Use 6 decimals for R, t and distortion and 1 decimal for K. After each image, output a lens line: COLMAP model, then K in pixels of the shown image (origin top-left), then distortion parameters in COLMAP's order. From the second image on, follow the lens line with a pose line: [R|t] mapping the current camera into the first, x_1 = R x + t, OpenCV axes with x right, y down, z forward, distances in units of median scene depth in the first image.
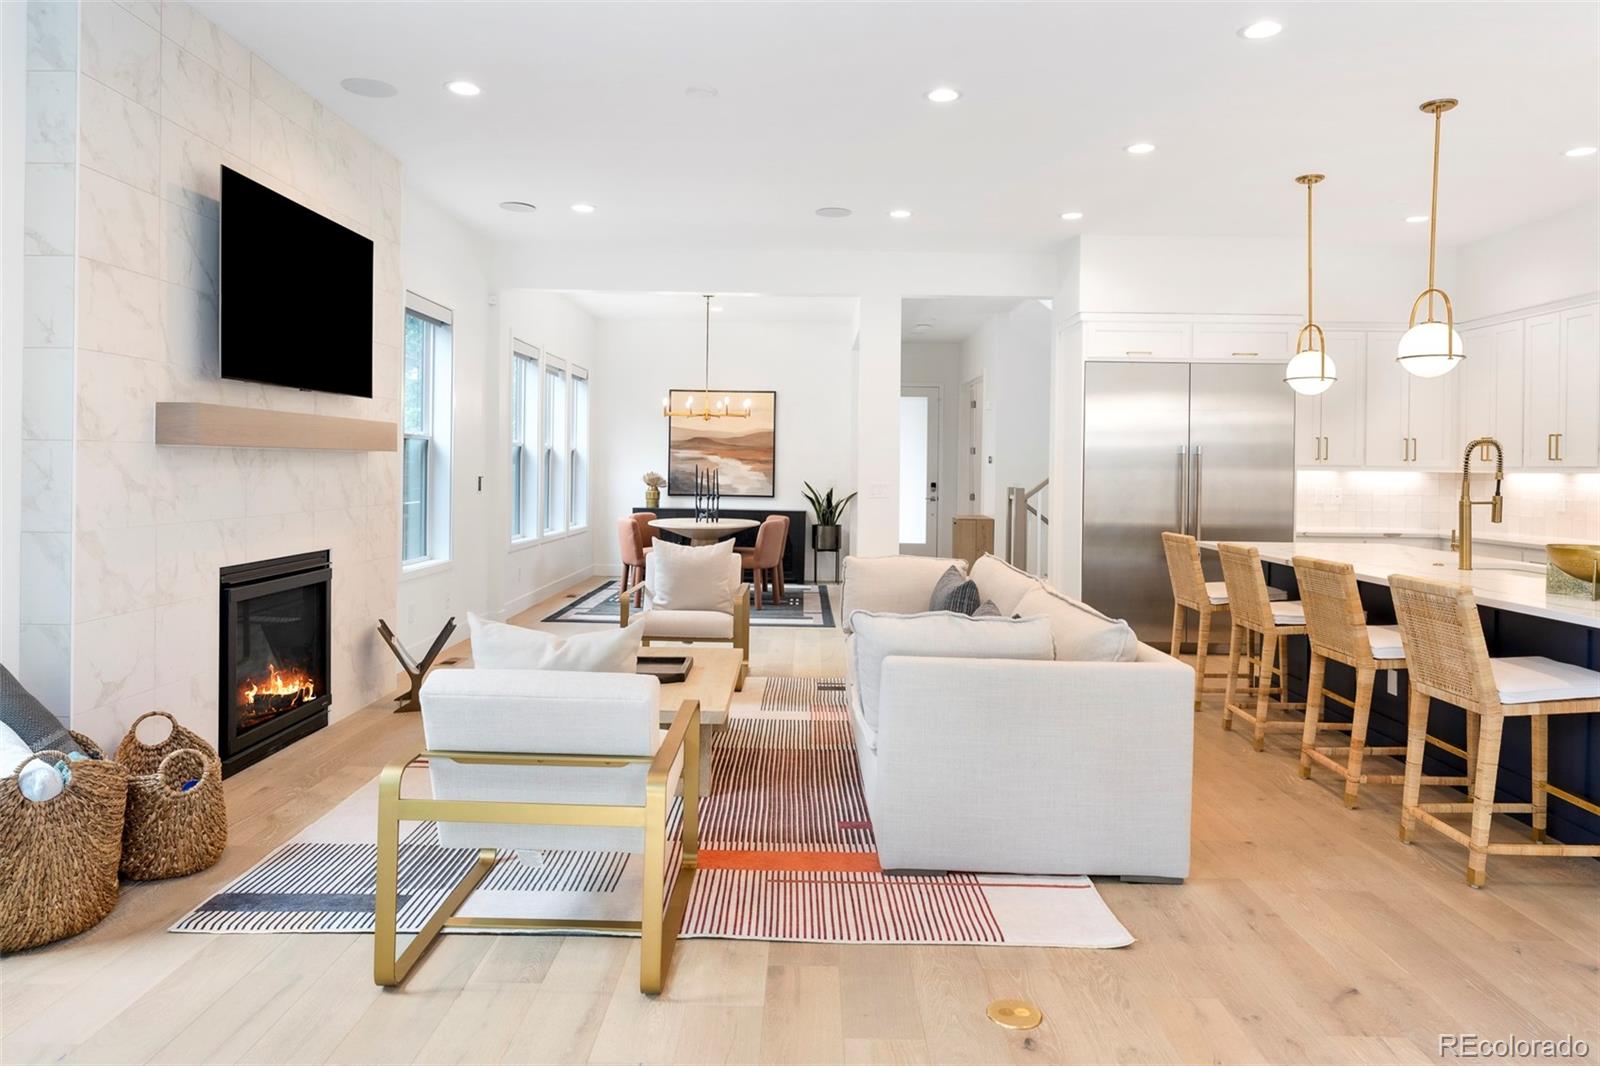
lens RADIAL K [[1055.8, 0, 798.5], [0, 1055.8, 523.3], [0, 0, 1]] dist [-0.001346, 0.000317]
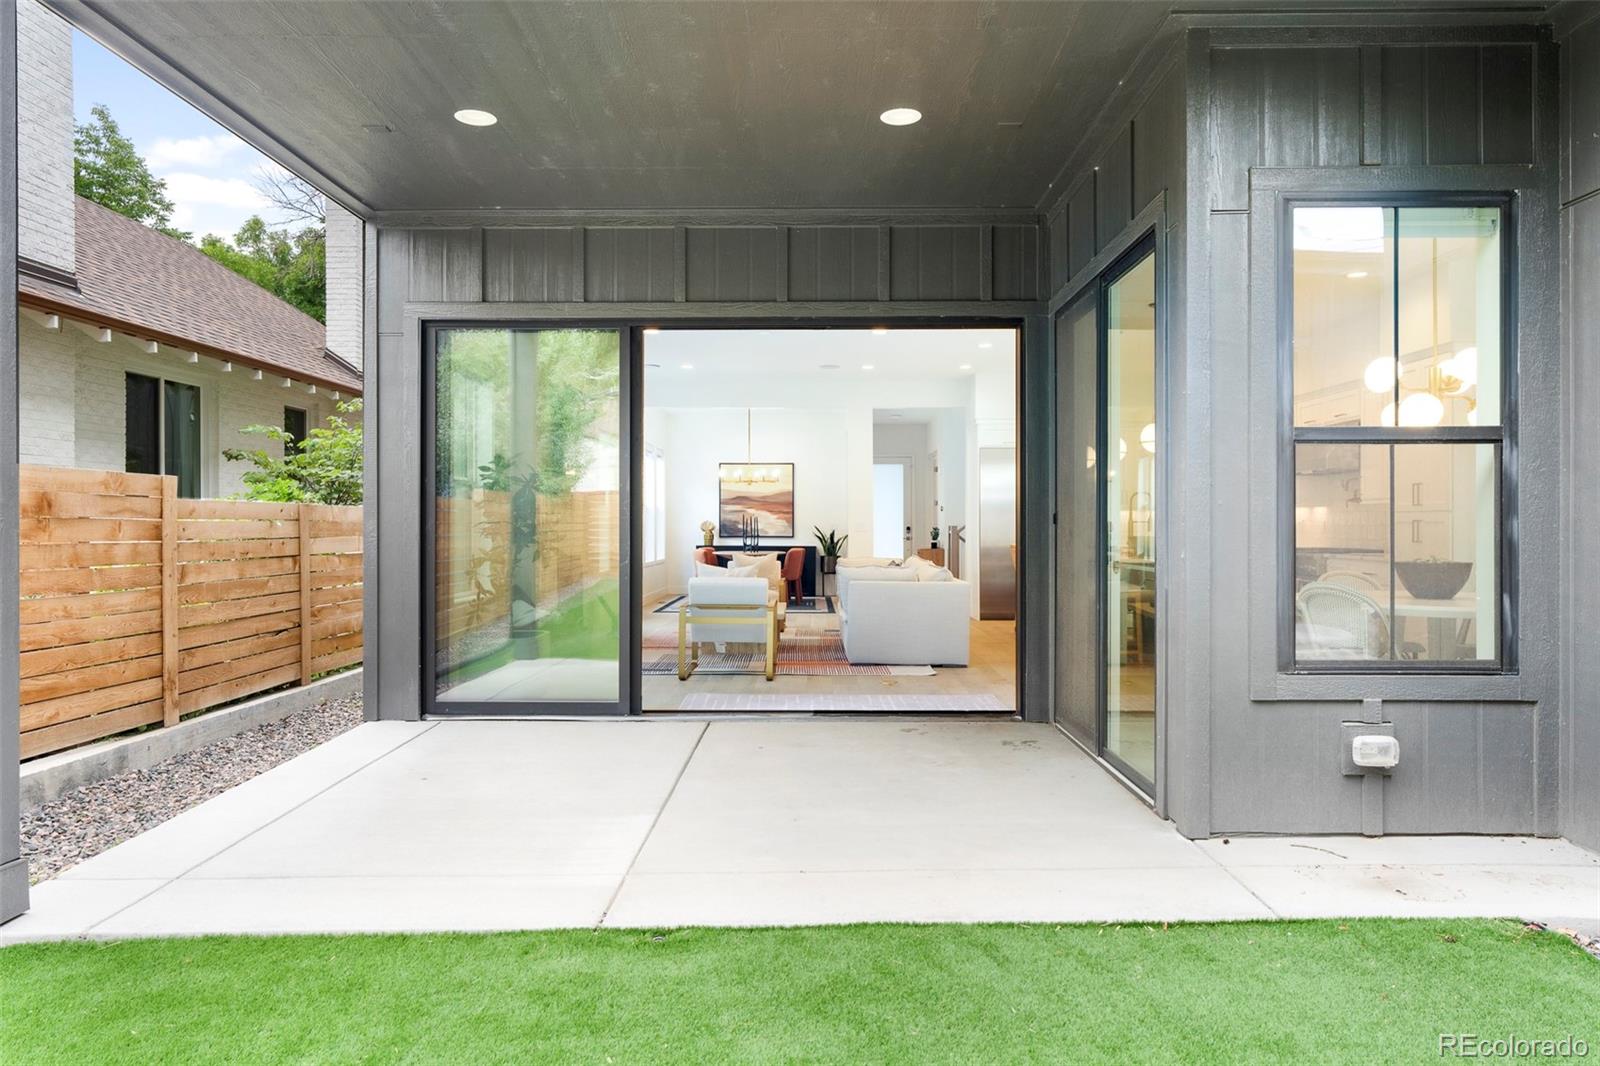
lens RADIAL K [[1055.8, 0, 798.5], [0, 1055.8, 523.3], [0, 0, 1]] dist [-0.001346, 0.000317]
pose [[0.999849, -0.015496, -0.007818, -0.005083], [0.015048, 0.998402, -0.054474, 0.035104], [0.008650, 0.054348, 0.998485, -0.436376]]
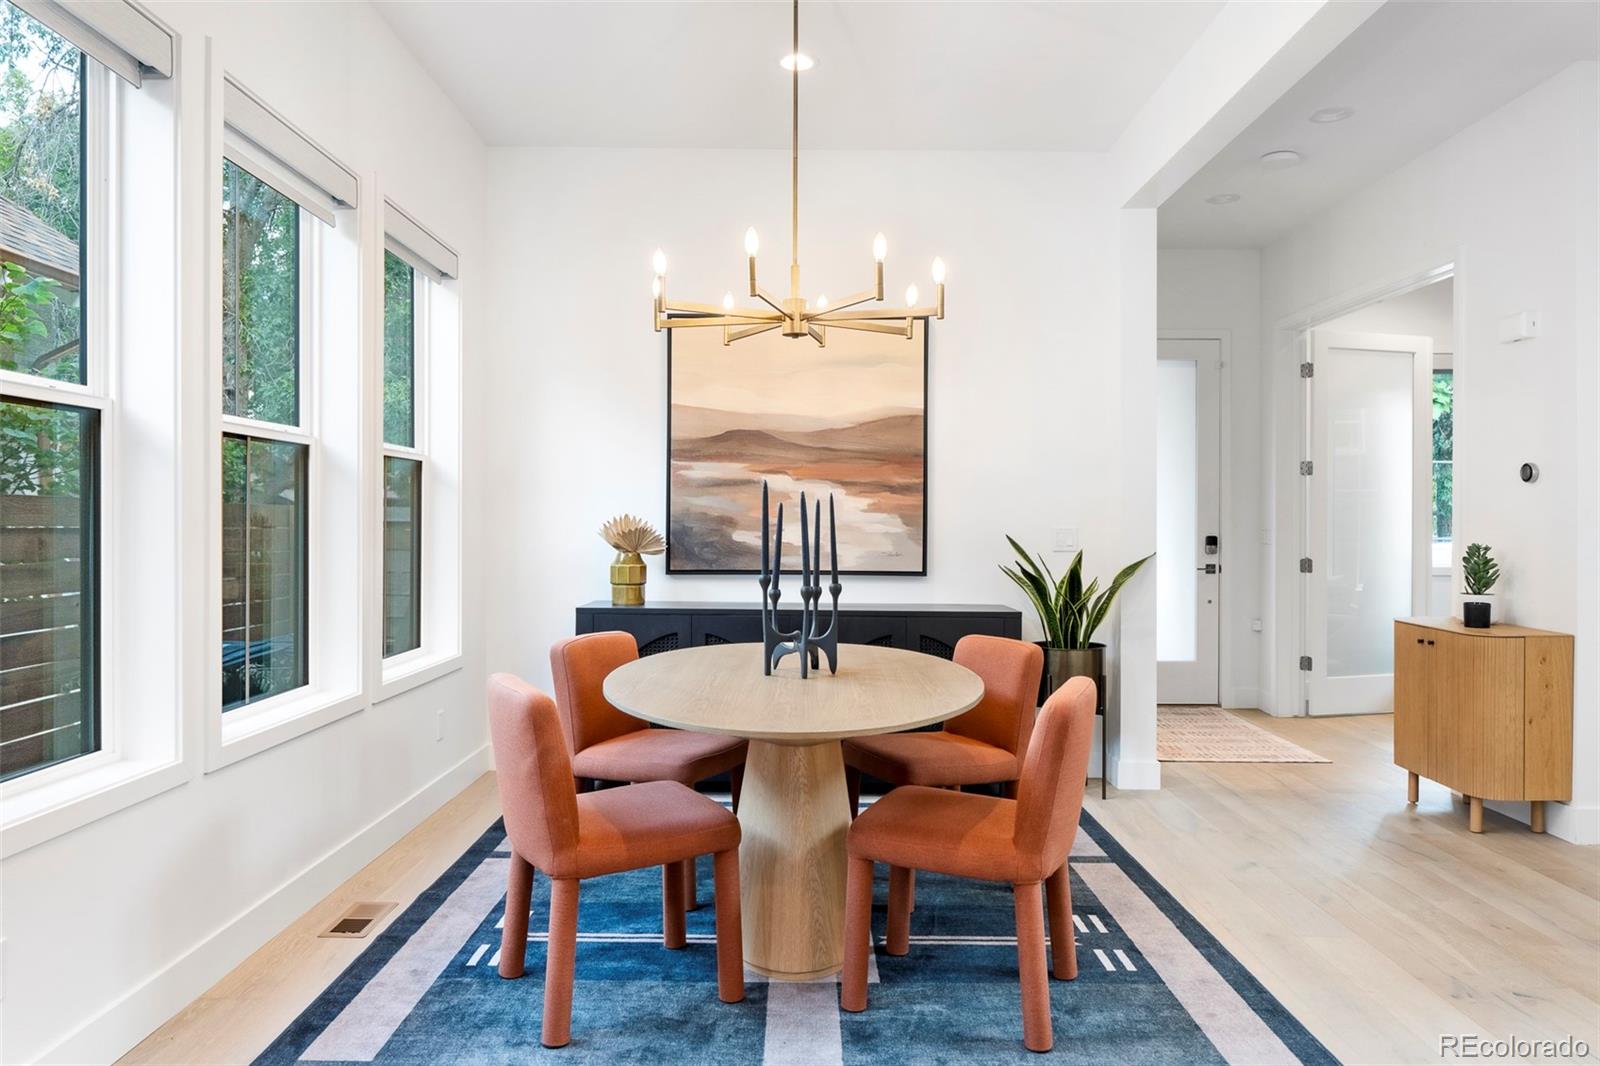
lens RADIAL K [[1082.4, 0, 800.0], [0, 1082.4, 533.0], [0, 0, 1]] dist [-0.001977, -0.000181]
pose [[0.999743, -0.009327, 0.020672, -0.082864], [0.010138, 0.999169, -0.039477, -0.025658], [-0.020287, 0.039677, 0.999007, 0.599507]]
